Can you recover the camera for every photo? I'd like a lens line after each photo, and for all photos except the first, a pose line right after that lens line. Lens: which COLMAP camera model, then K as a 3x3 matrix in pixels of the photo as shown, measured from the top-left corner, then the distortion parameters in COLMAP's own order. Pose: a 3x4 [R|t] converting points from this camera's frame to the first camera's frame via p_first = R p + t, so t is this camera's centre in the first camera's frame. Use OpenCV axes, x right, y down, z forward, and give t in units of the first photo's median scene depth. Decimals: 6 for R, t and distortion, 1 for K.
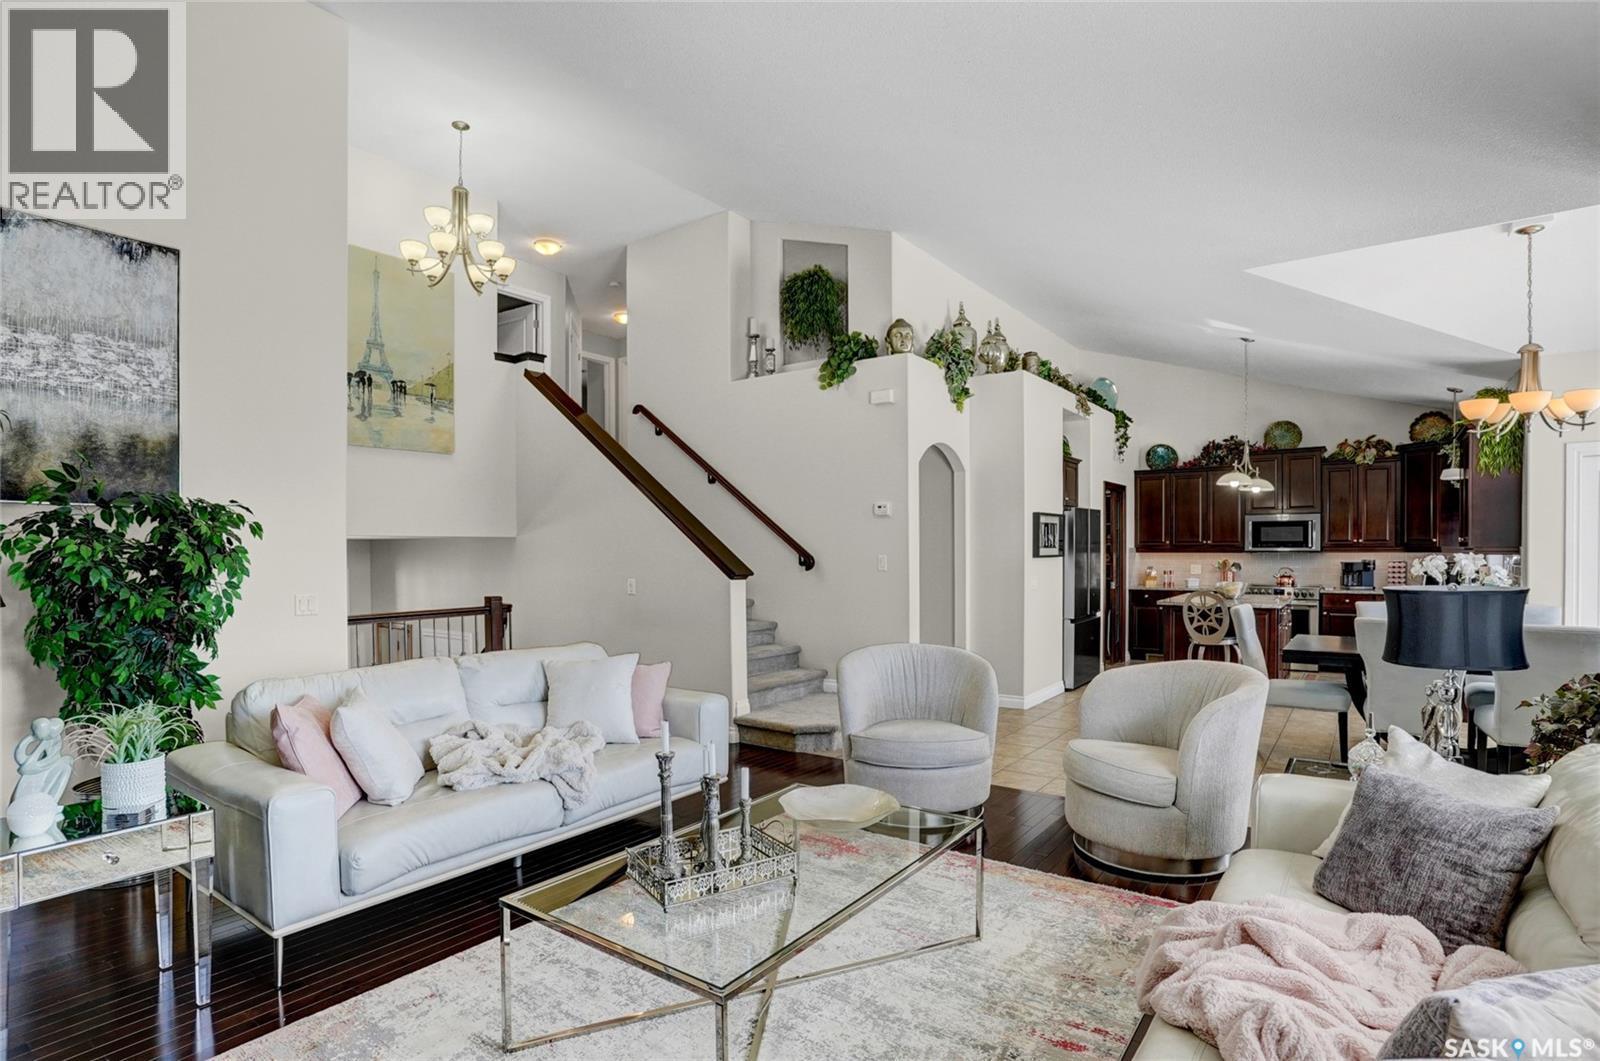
lens RADIAL K [[835.3, 0, 800.3], [0, 835.3, 553.5], [0, 0, 1]] dist [-0.000453, -0.000118]
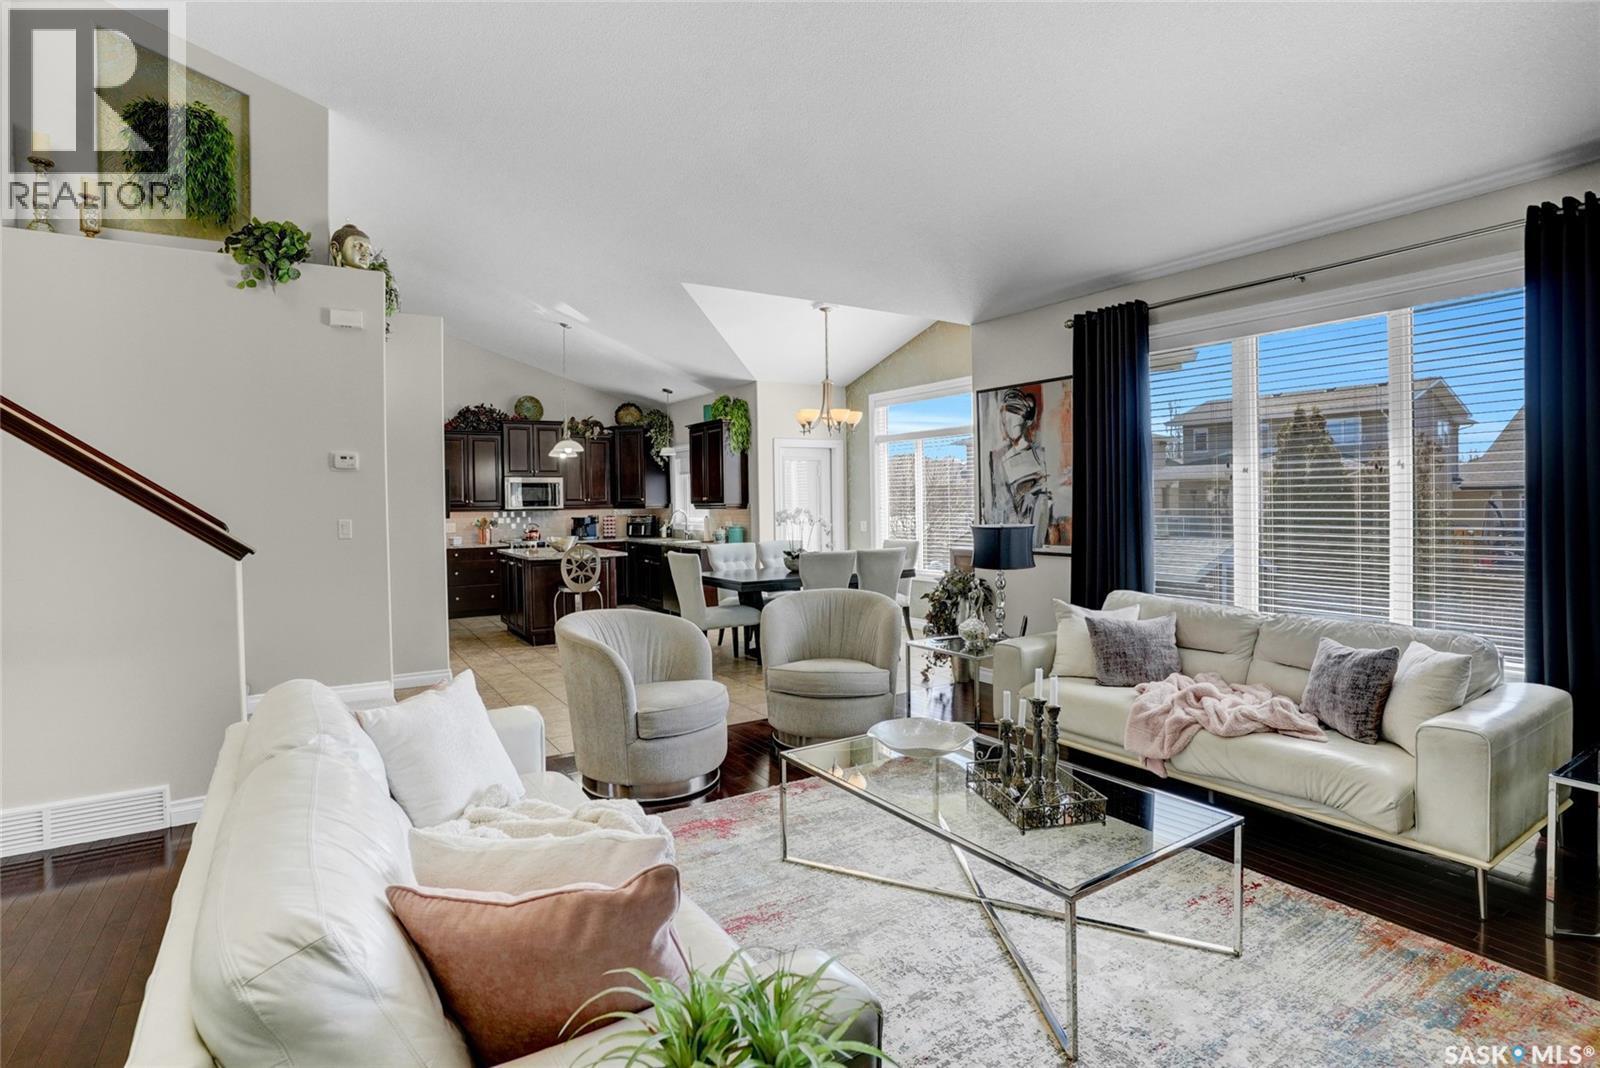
lens RADIAL K [[831.1, 0, 799.3], [0, 831.1, 503.5], [0, 0, 1]] dist [-0.001739, -0.000182]
pose [[0.383887, -0.005084, 0.923366, -0.438600], [0.015744, 0.999876, -0.001041, -0.004976], [-0.923246, 0.014937, 0.383919, 0.291512]]
